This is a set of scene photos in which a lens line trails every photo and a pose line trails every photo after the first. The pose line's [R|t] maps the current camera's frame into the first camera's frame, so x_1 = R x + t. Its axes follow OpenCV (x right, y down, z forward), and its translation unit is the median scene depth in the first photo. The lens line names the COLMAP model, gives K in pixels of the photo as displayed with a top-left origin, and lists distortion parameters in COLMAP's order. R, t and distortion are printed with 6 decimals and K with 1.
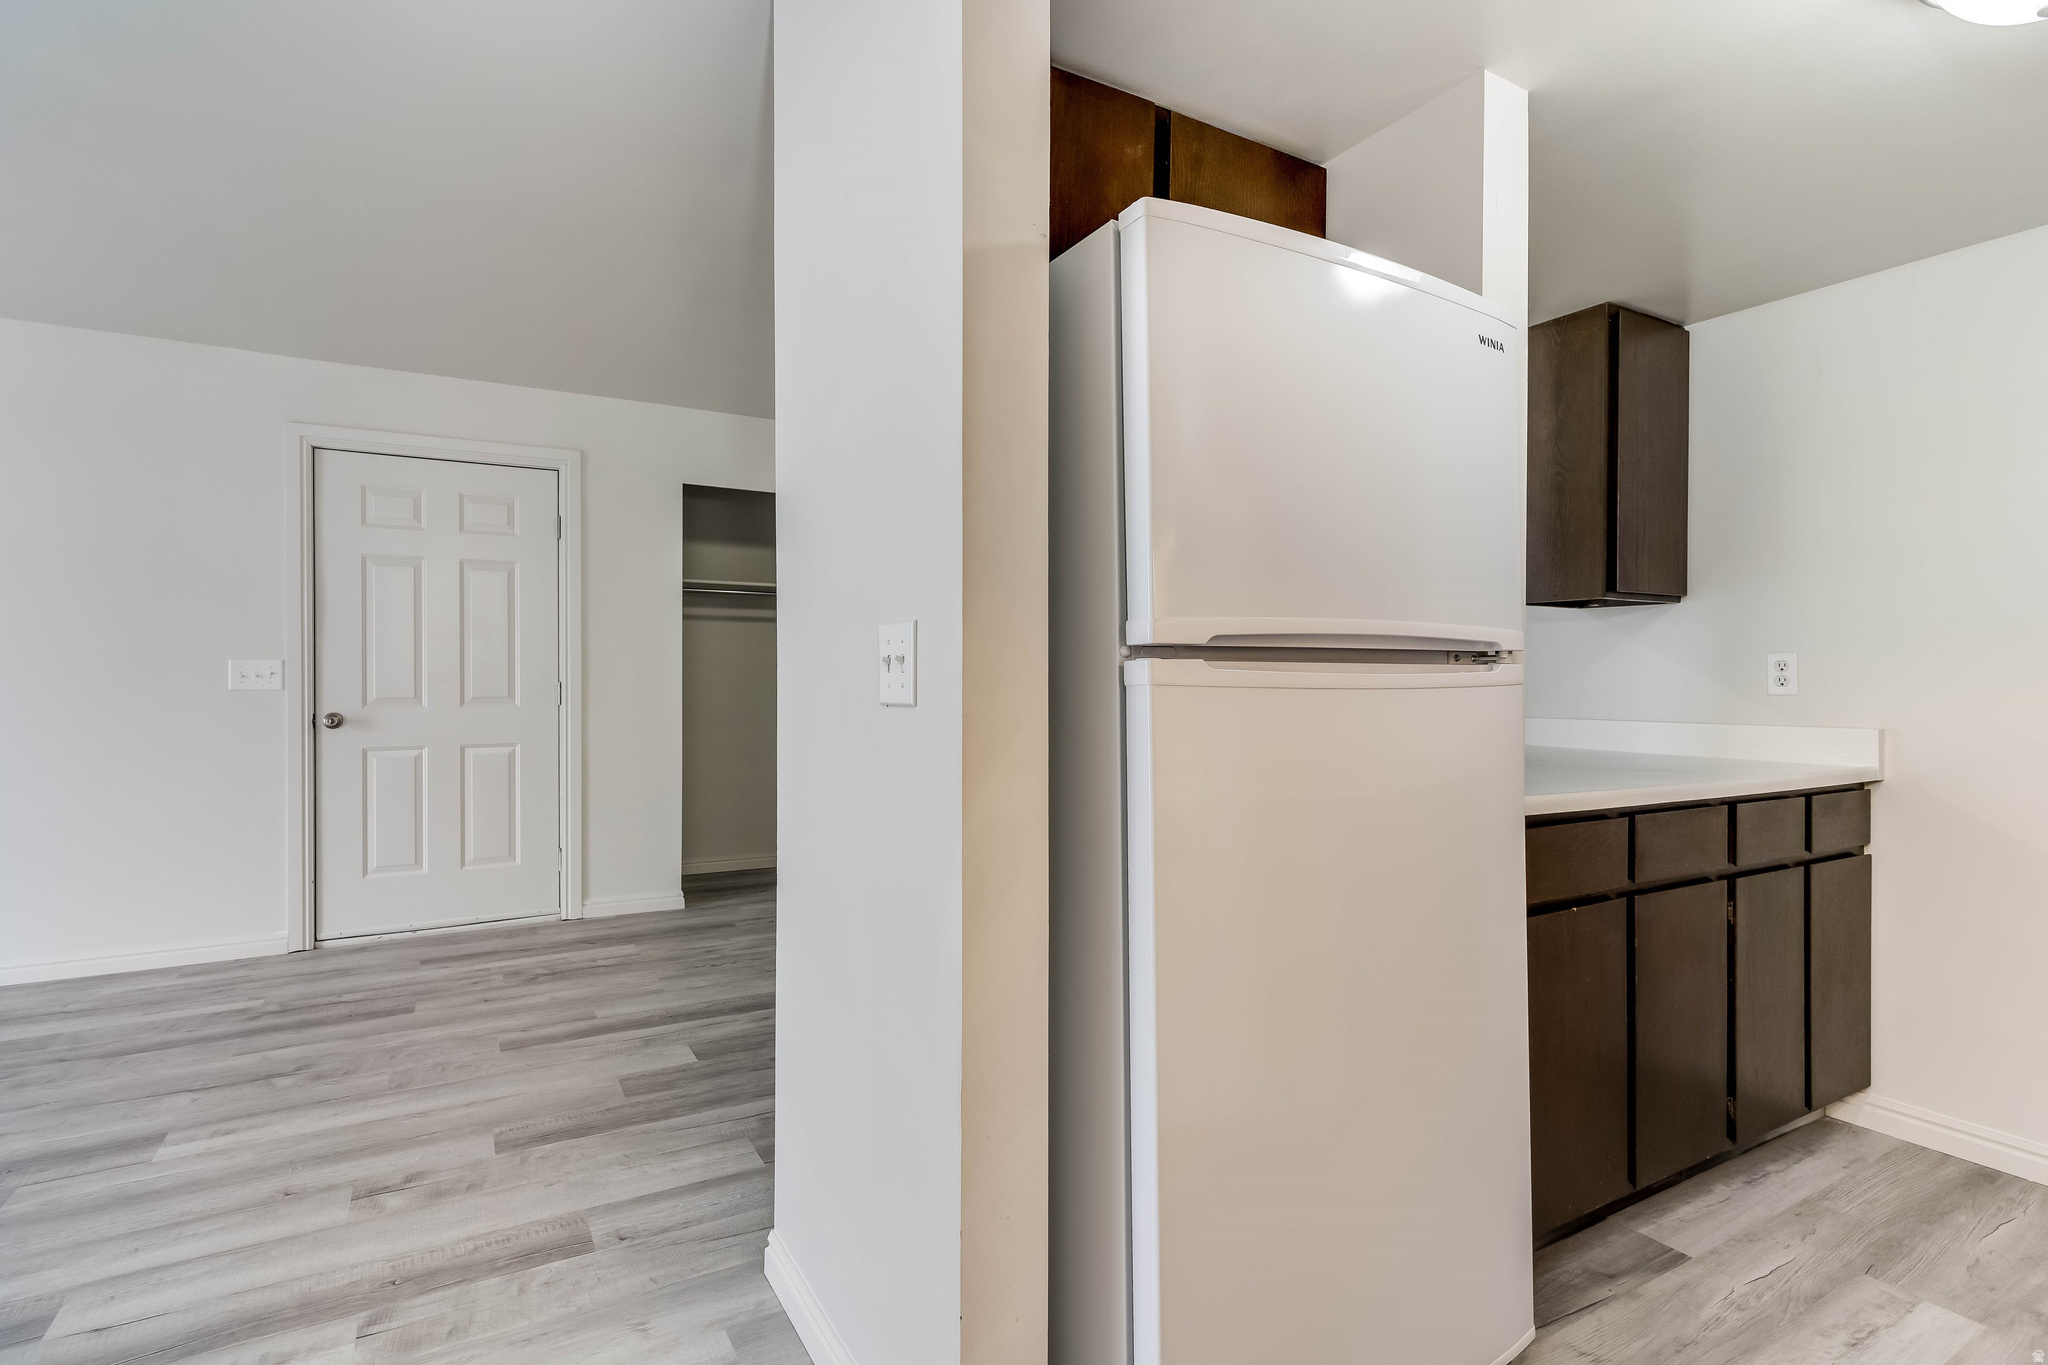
lens RADIAL K [[987.4, 0, 1015.6], [0, 987.4, 689.2], [0, 0, 1]] dist [0.005173, -0.001841]
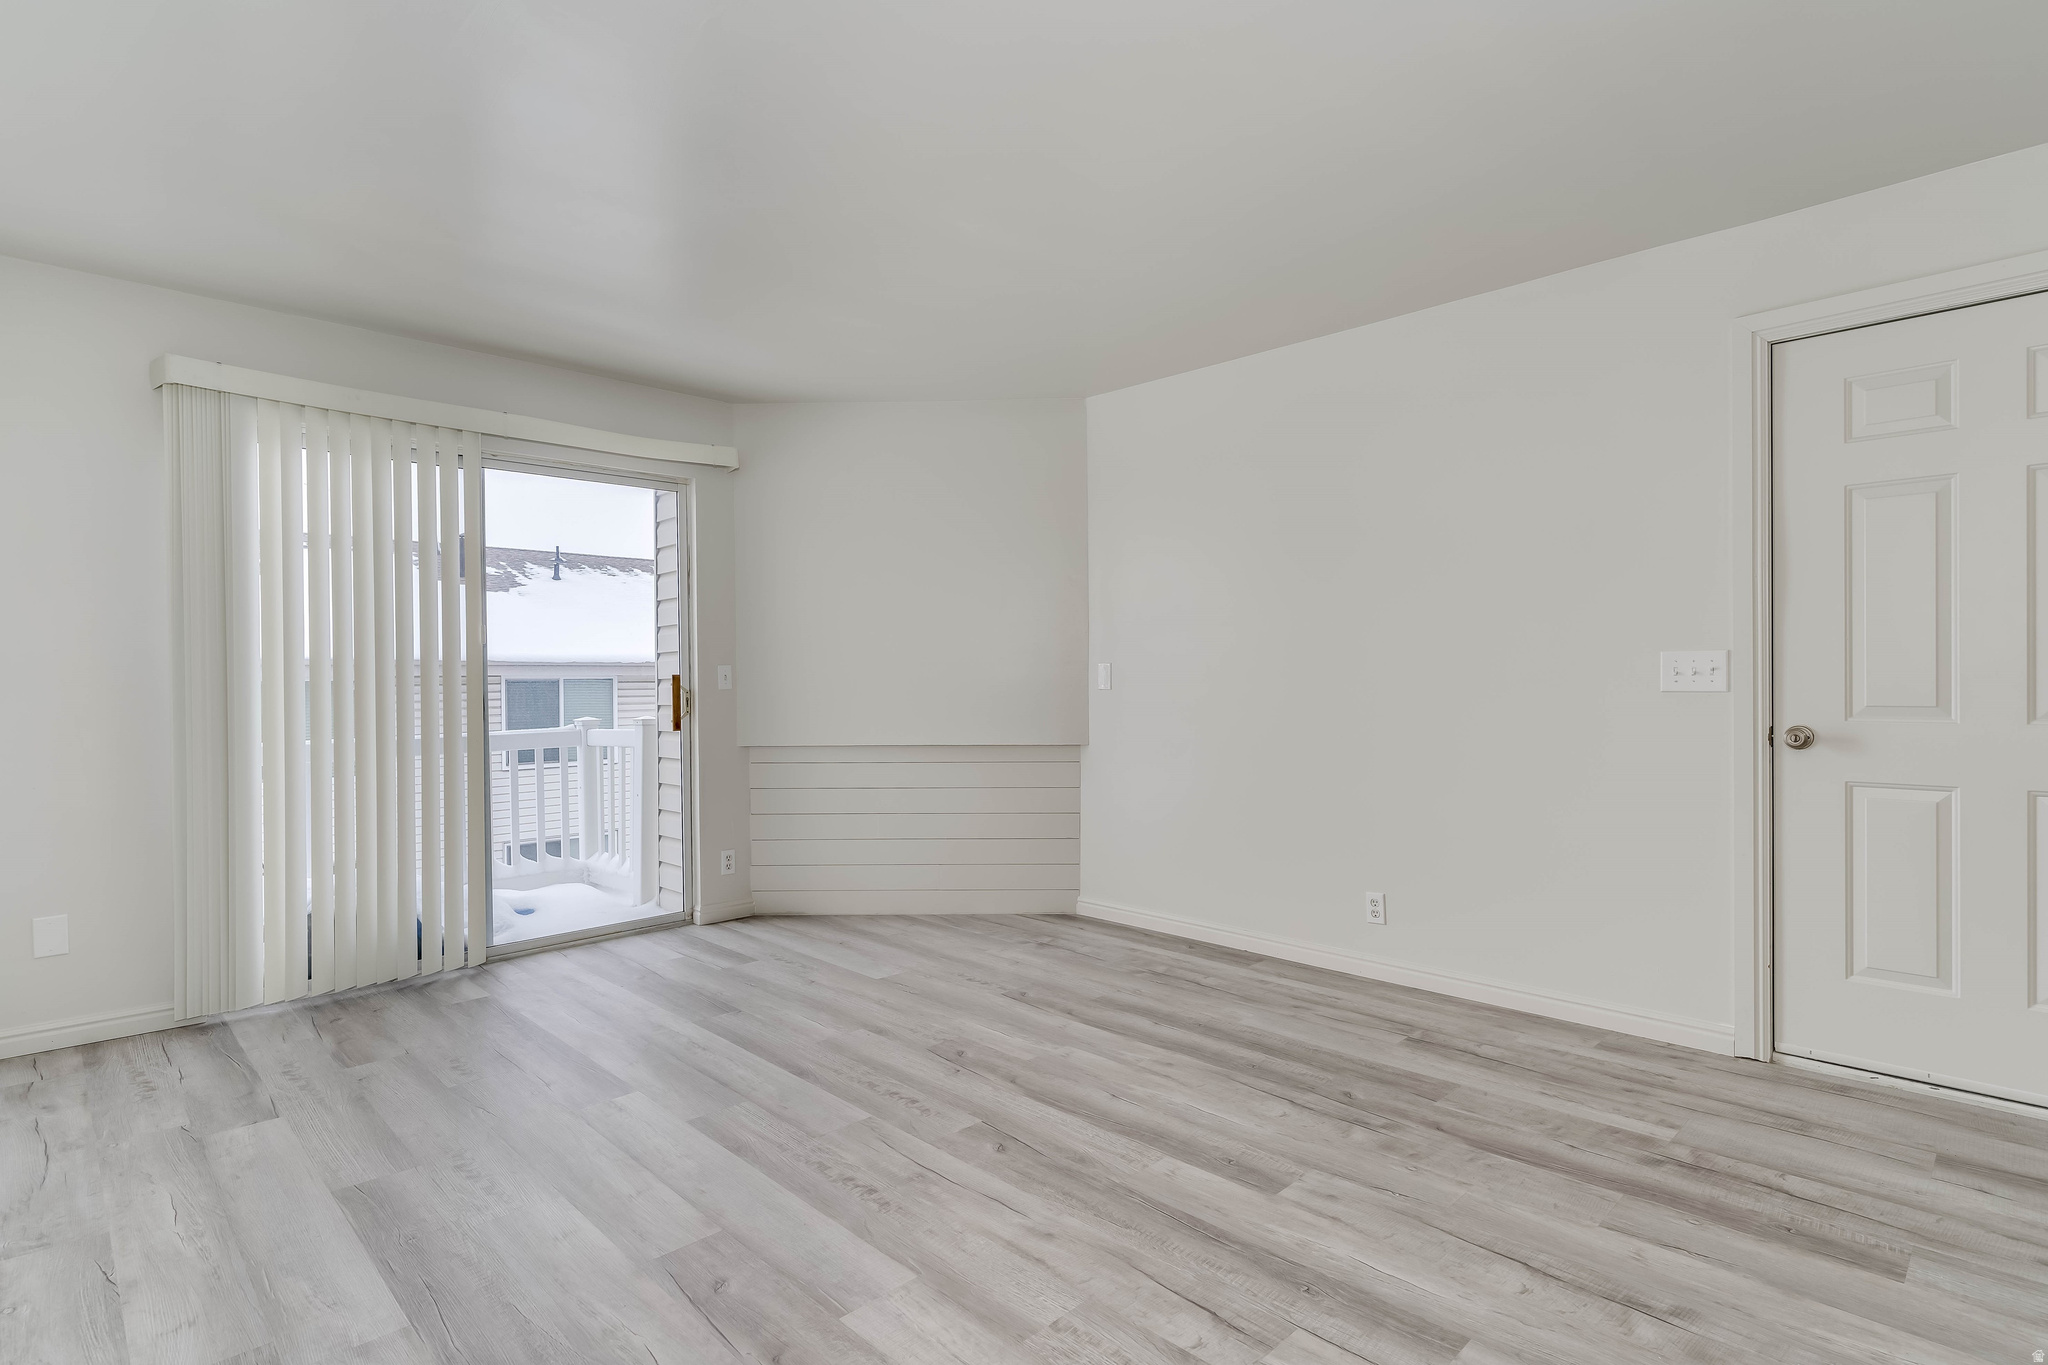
lens RADIAL K [[1011.7, 0, 1029.1], [0, 1011.7, 685.5], [0, 0, 1]] dist [-0.000474, 0.001020]
pose [[0.255370, 0.003302, -0.966838, -0.192779], [-0.001939, 0.999994, 0.002904, -0.005926], [0.966841, 0.001133, 0.255375, 0.393840]]
